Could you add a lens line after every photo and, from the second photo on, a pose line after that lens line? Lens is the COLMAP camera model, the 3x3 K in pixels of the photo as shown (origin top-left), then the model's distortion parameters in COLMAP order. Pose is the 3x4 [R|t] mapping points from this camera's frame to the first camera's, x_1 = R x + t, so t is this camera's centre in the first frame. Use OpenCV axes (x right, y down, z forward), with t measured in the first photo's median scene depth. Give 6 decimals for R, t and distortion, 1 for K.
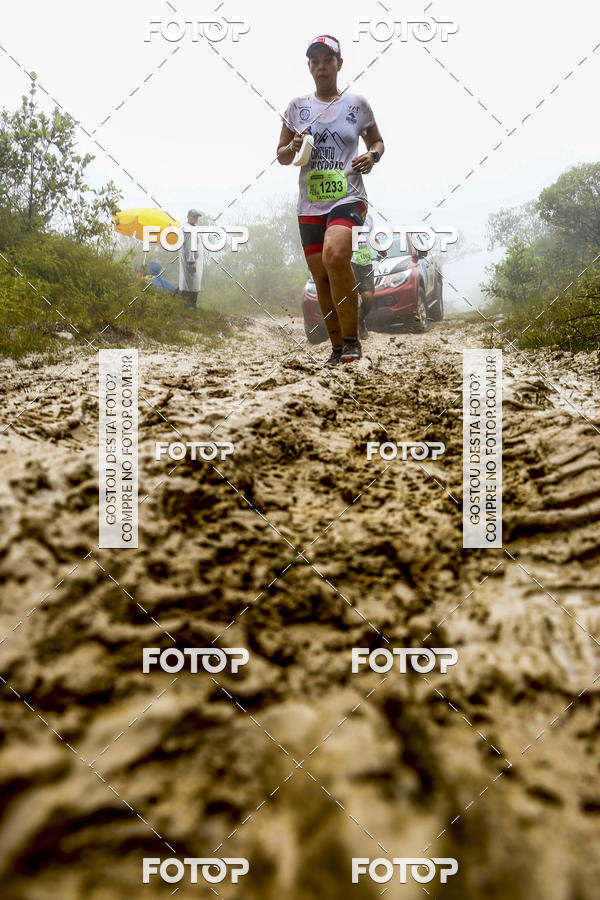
lens RADIAL K [[733.3, 0, 295.4], [0, 733.3, 457.4], [0, 0, 1]] dist [-0.181219, 0.121602]
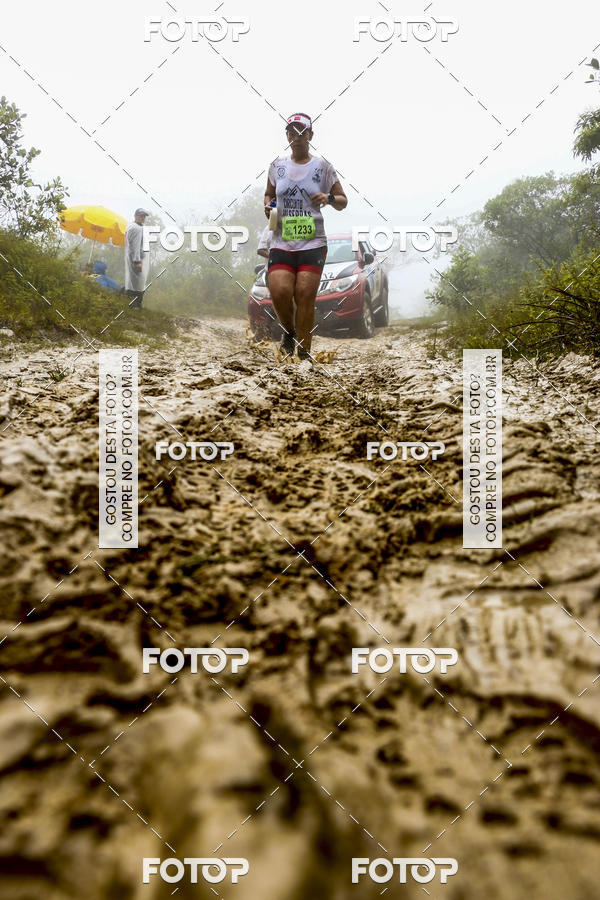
lens RADIAL K [[733.3, 0, 298.3], [0, 733.3, 452.3], [0, 0, 1]] dist [-0.181219, 0.121602]
pose [[0.996744, 0.013595, 0.079474, 0.010699], [-0.012666, 0.999846, -0.012183, 0.002897], [-0.079627, 0.011137, 0.996762, 0.008571]]
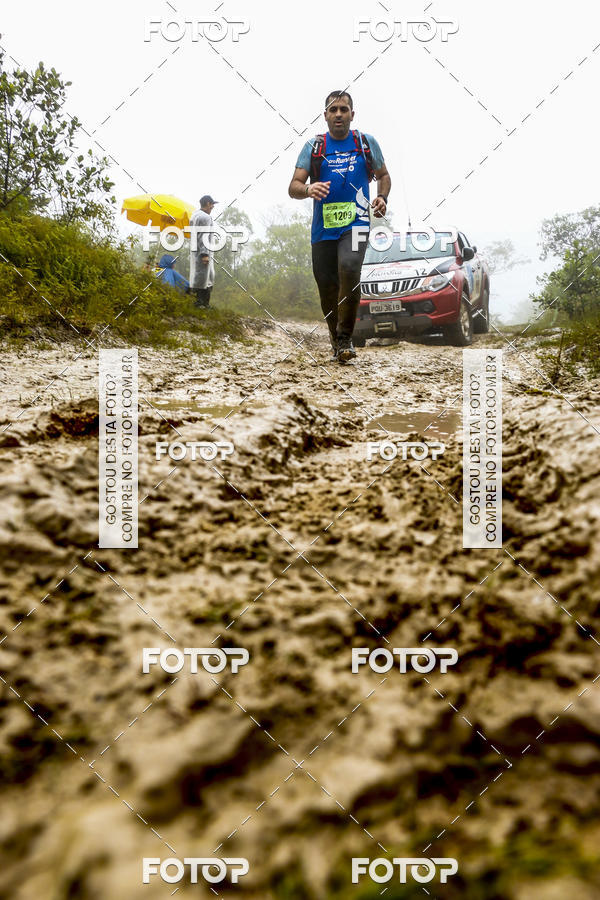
lens RADIAL K [[733.3, 0, 302.4], [0, 733.3, 458.4], [0, 0, 1]] dist [-0.181219, 0.121602]
pose [[0.997987, 0.047636, -0.041866, 0.199126], [-0.047994, 0.998819, -0.007578, -0.170782], [0.041455, 0.009572, 0.999095, 1.038821]]
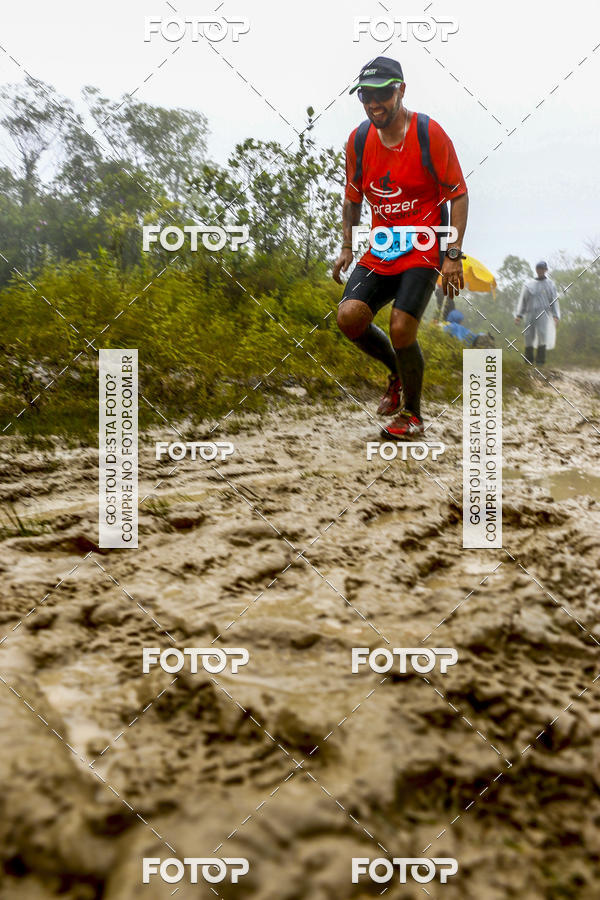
lens RADIAL K [[733.3, 0, 297.8], [0, 733.3, 445.6], [0, 0, 1]] dist [-0.181219, 0.121602]
pose [[0.909080, 0.043882, -0.414303, 0.125221], [-0.077739, 0.994839, -0.065208, -0.200509], [0.409304, 0.091487, 0.907800, 0.906363]]
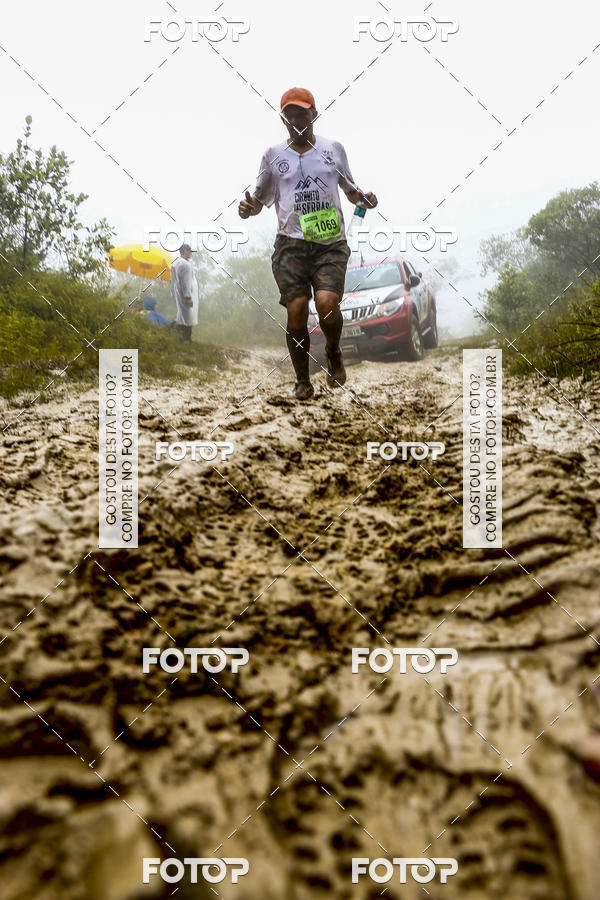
lens RADIAL K [[733.3, 0, 296.7], [0, 733.3, 448.6], [0, 0, 1]] dist [-0.181219, 0.121602]
pose [[0.999675, -0.025474, 0.001222, 0.033759], [0.025503, 0.998313, -0.052157, -0.011699], [0.000109, 0.052171, 0.998638, 0.001766]]
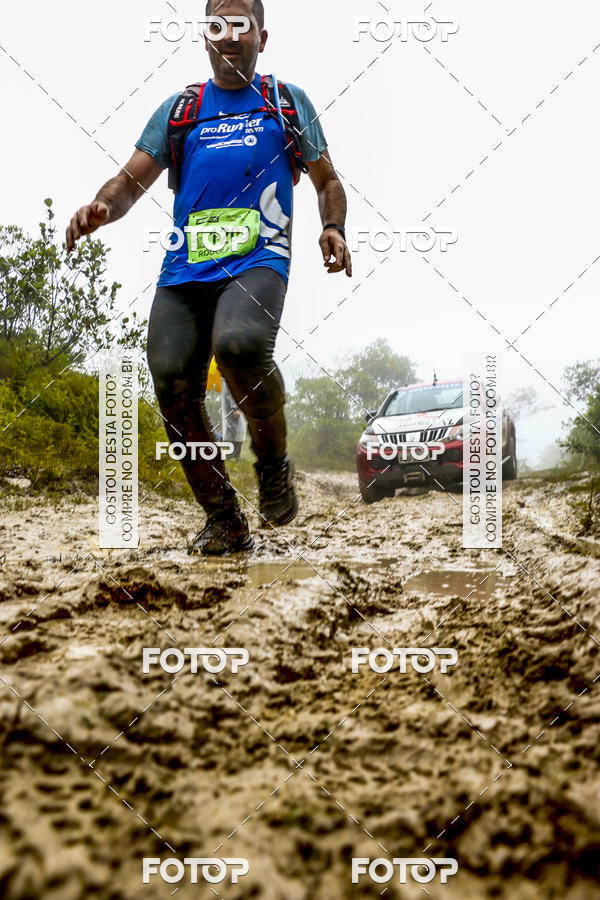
lens RADIAL K [[733.3, 0, 303.7], [0, 733.3, 446.1], [0, 0, 1]] dist [-0.181219, 0.121602]
pose [[0.995906, 0.021539, -0.087786, 0.188039], [-0.040754, 0.973877, -0.223388, -0.185785], [0.080681, 0.226052, 0.970768, 1.021055]]
